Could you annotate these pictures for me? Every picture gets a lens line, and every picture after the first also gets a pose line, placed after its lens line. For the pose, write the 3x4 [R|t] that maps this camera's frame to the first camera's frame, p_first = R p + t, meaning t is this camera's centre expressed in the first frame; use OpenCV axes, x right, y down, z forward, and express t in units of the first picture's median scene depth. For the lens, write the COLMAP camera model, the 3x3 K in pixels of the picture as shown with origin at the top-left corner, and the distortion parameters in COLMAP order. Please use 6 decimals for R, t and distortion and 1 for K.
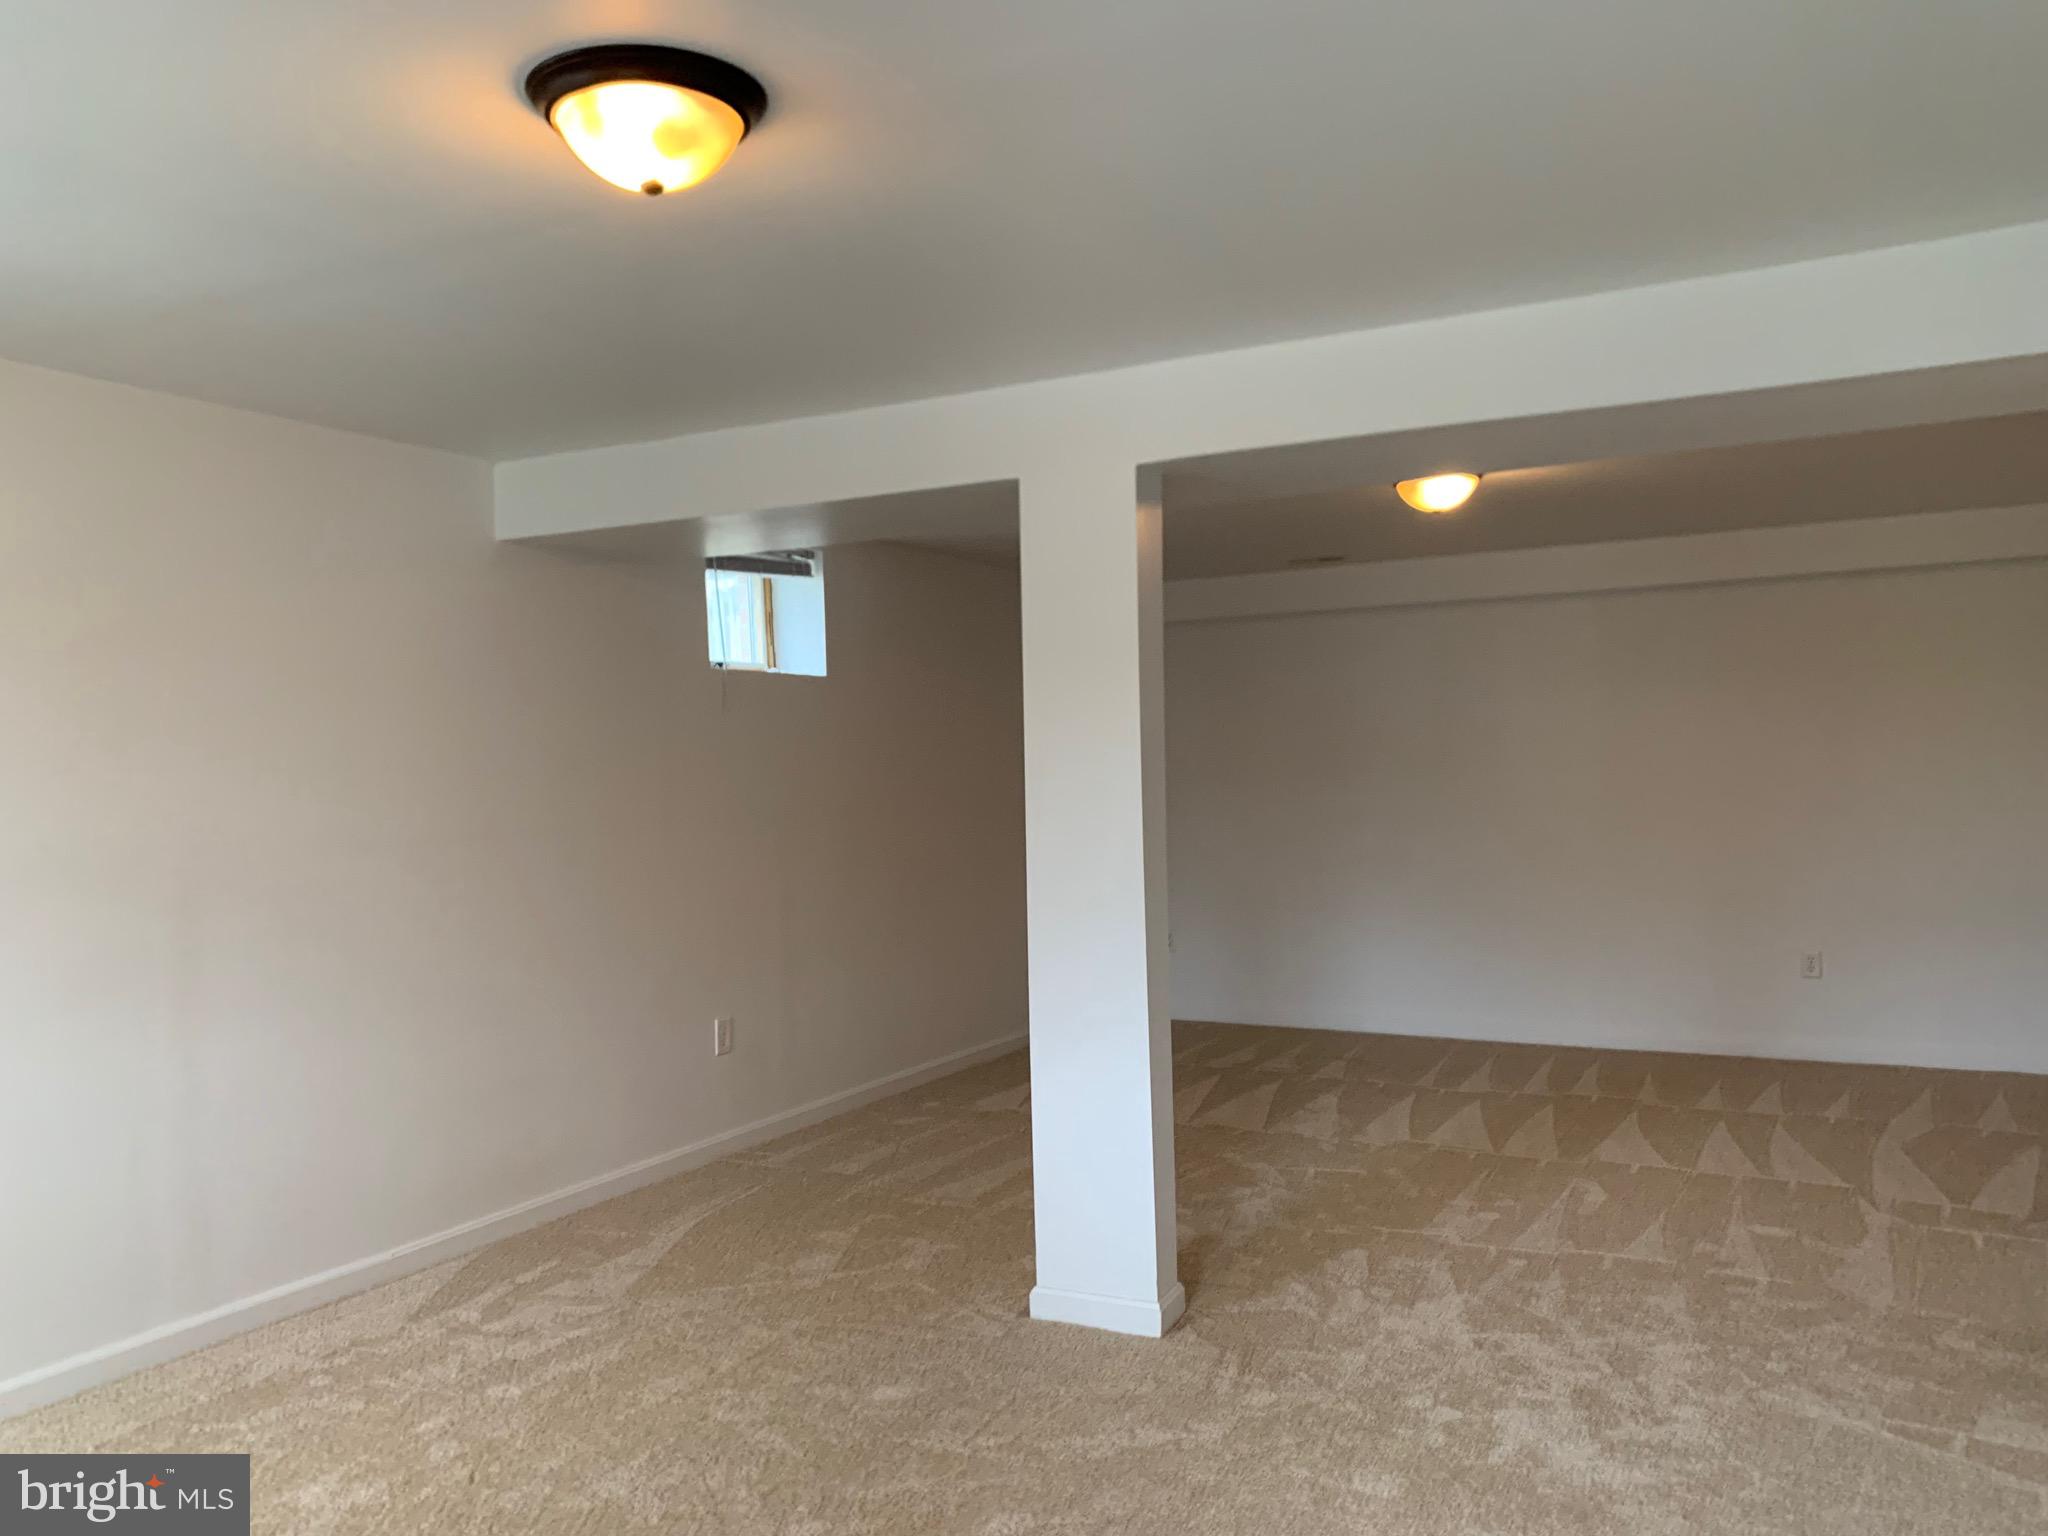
lens RADIAL K [[1604.3, 0, 1005.5], [0, 1604.3, 773.5], [0, 0, 1]] dist [0.044861, -0.009157]
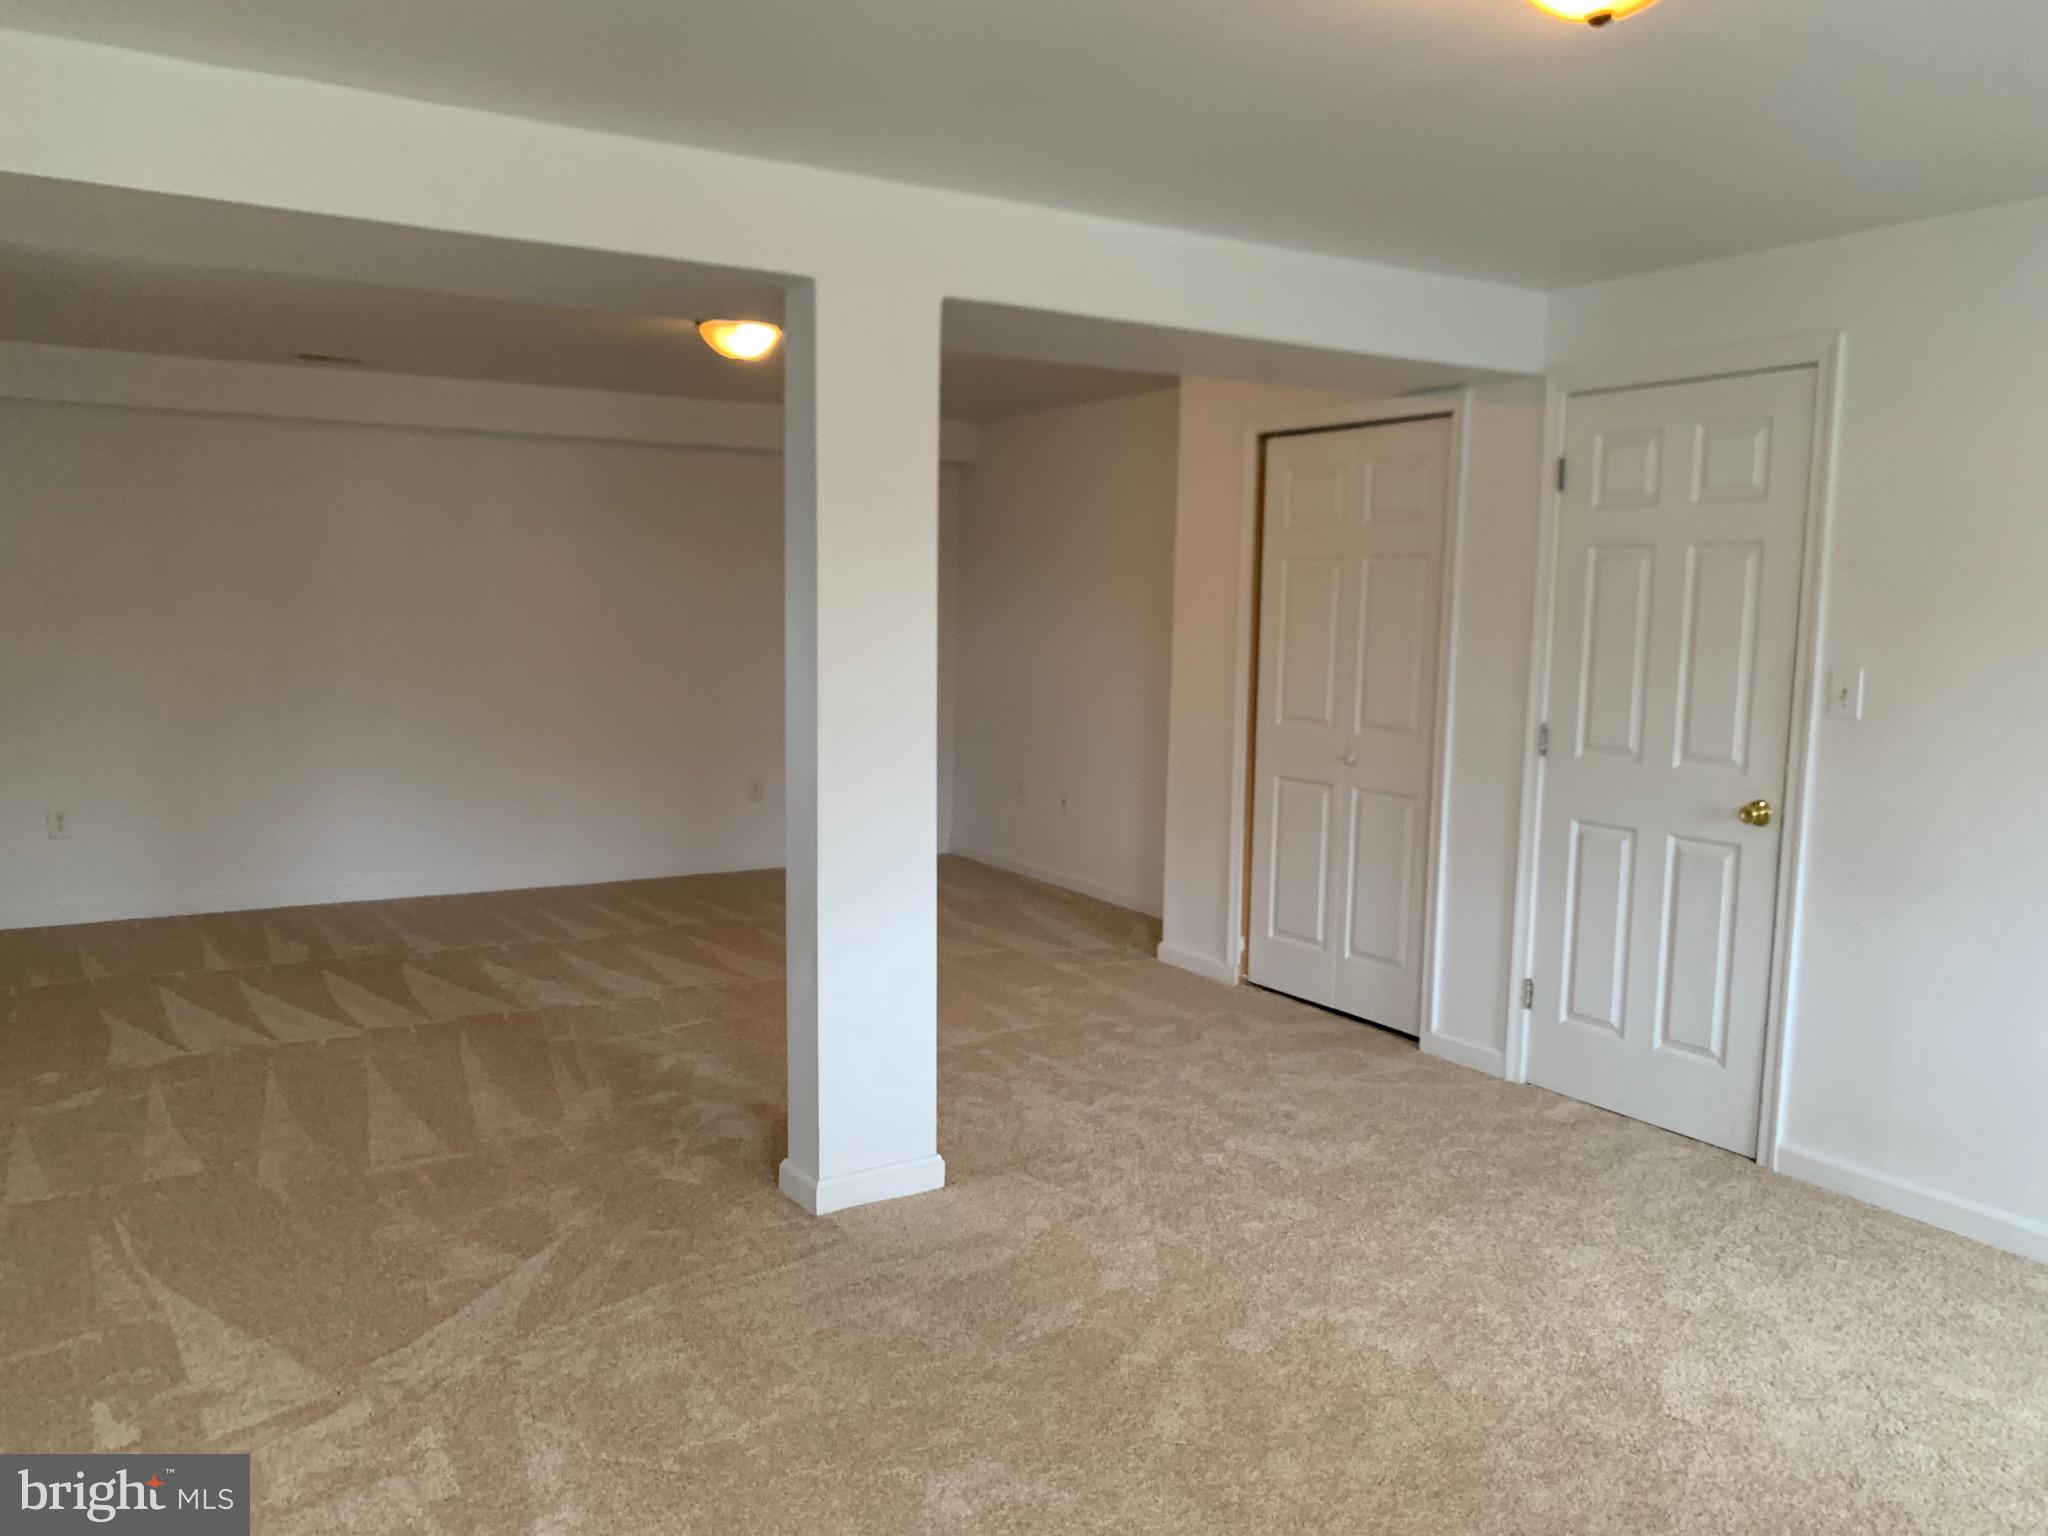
lens RADIAL K [[1604.3, 0, 1005.5], [0, 1604.3, 773.5], [0, 0, 1]] dist [0.044861, -0.009157]
pose [[0.490179, -0.062042, 0.869411, -0.695946], [-0.026215, 0.995963, 0.085853, 0.004490], [-0.871227, -0.064875, 0.486574, 0.462806]]
